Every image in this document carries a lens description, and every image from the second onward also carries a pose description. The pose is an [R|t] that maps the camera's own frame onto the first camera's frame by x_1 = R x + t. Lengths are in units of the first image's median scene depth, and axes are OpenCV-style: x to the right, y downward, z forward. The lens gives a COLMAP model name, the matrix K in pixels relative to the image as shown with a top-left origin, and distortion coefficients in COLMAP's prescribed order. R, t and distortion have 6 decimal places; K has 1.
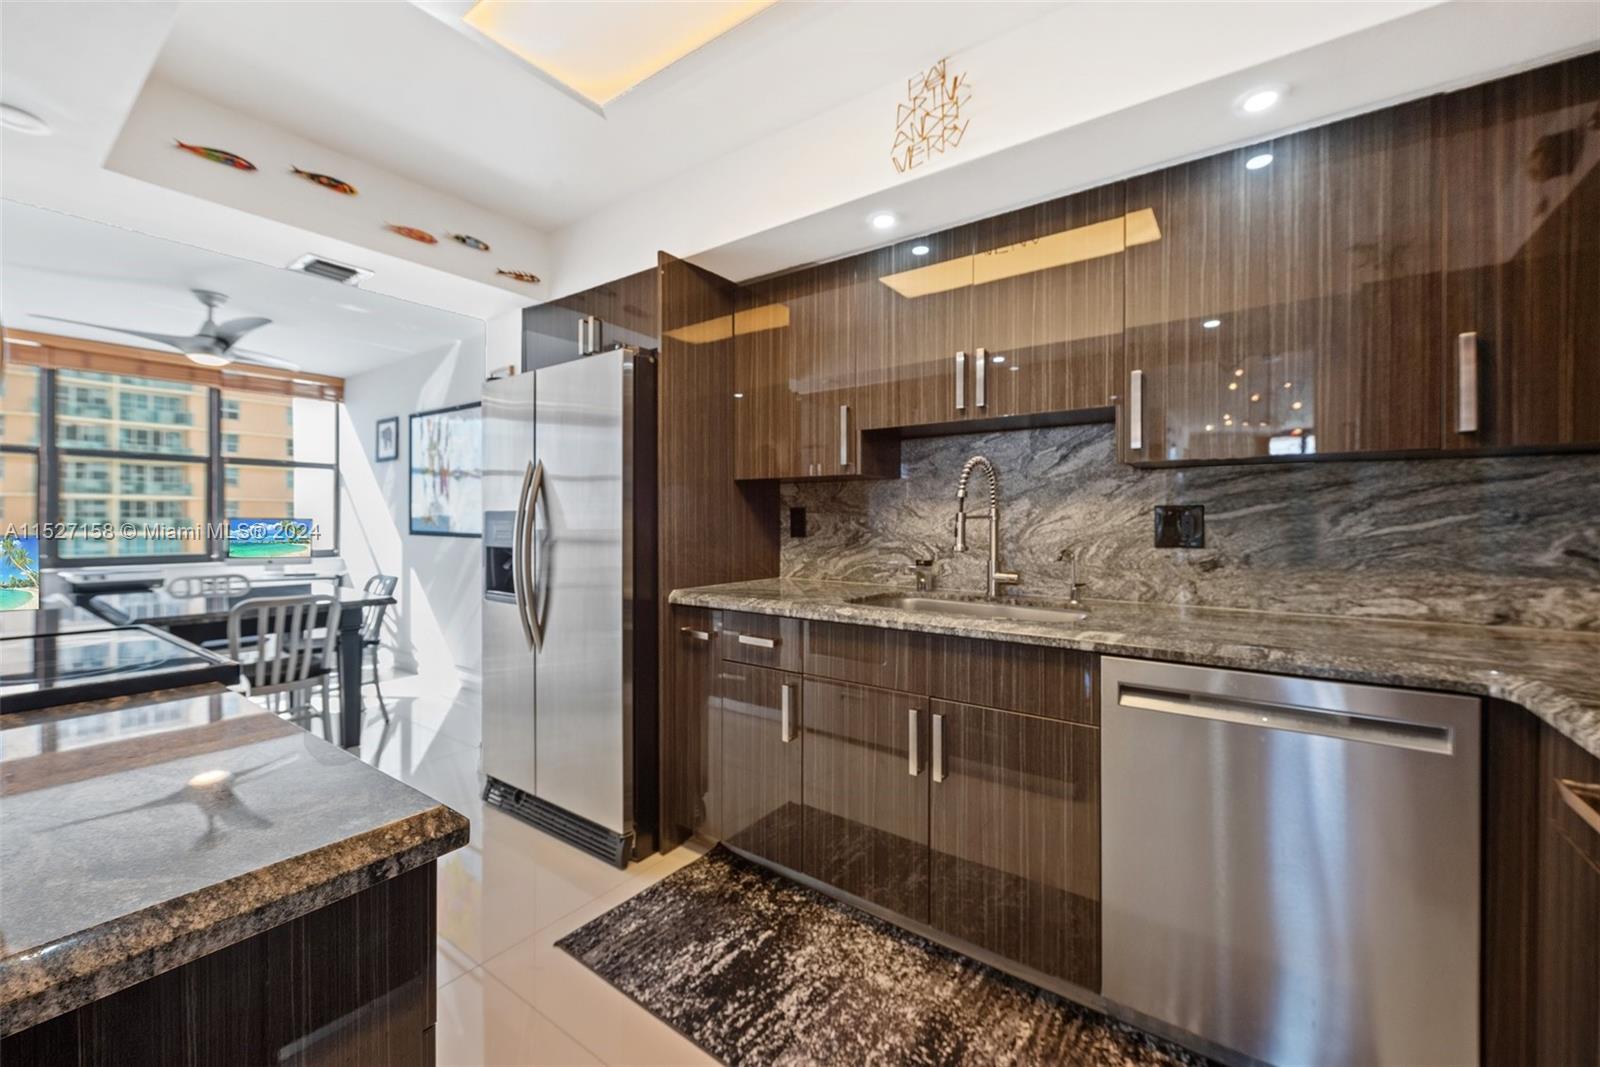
lens RADIAL K [[653.0, 0, 805.1], [0, 653.0, 514.8], [0, 0, 1]] dist [-0.002792, -0.001079]
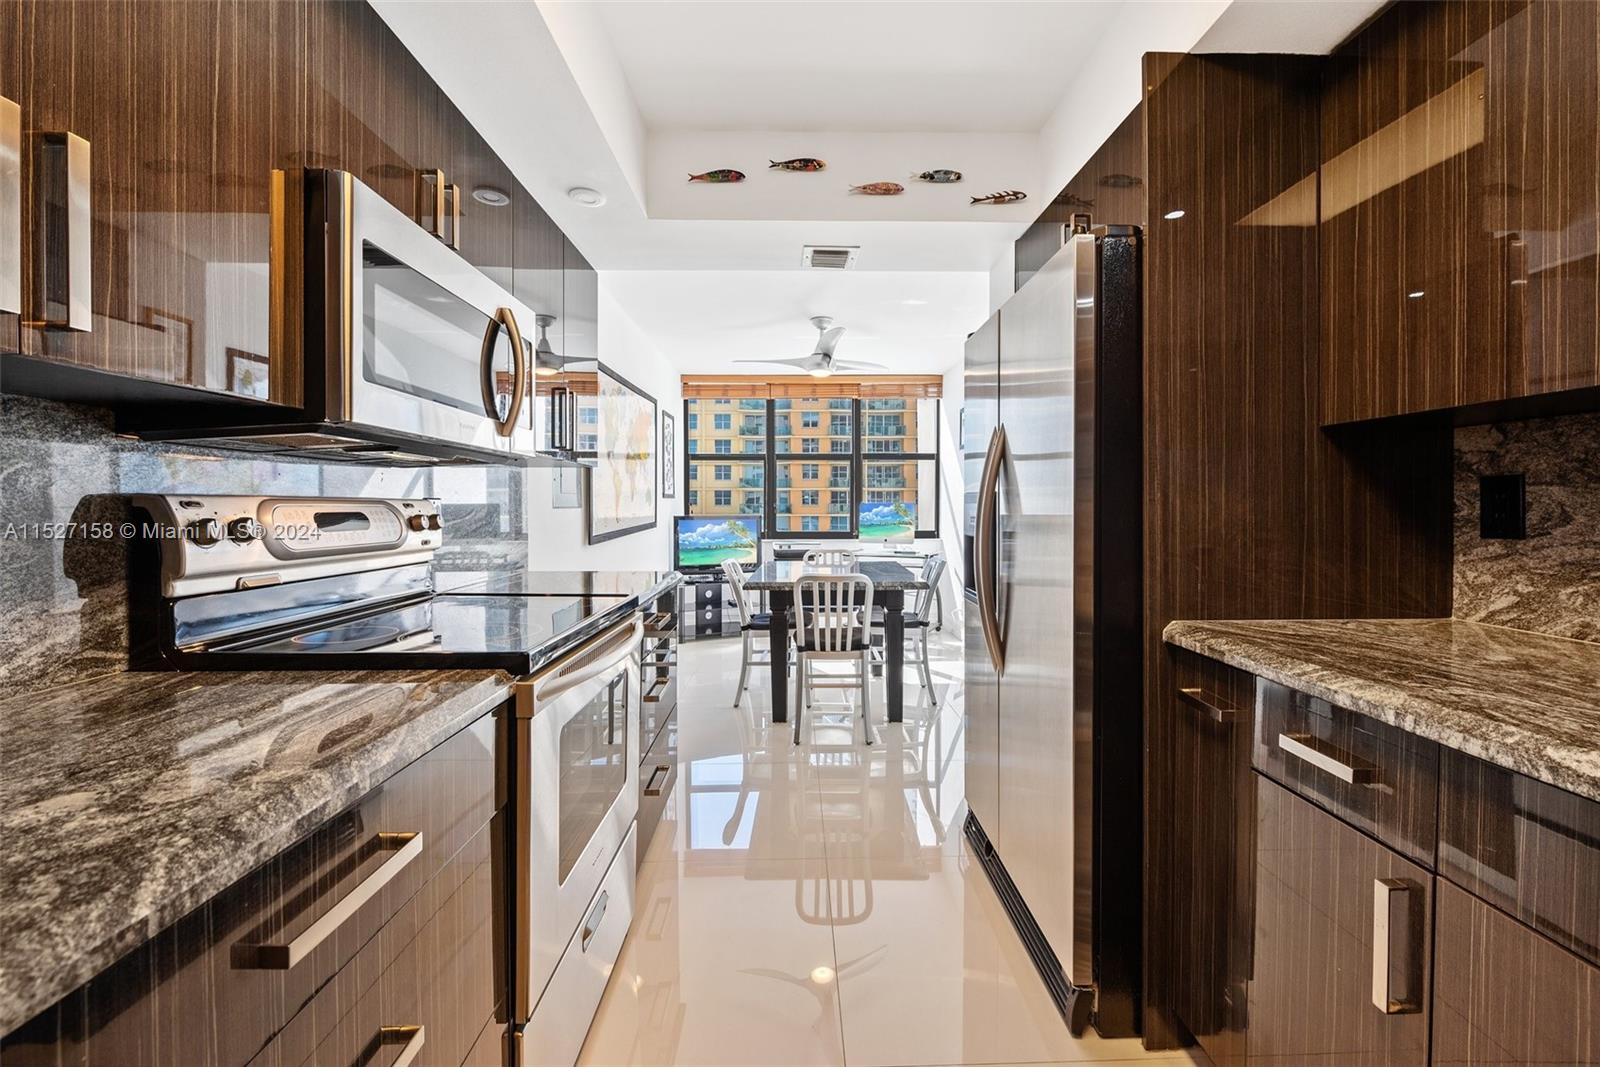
lens RADIAL K [[653.0, 0, 805.1], [0, 653.0, 514.8], [0, 0, 1]] dist [-0.002792, -0.001079]
pose [[0.603025, 0.010046, -0.797659, 0.061081], [0.008029, 0.999794, 0.018662, 0.004846], [0.797682, -0.017658, 0.602820, 0.330048]]
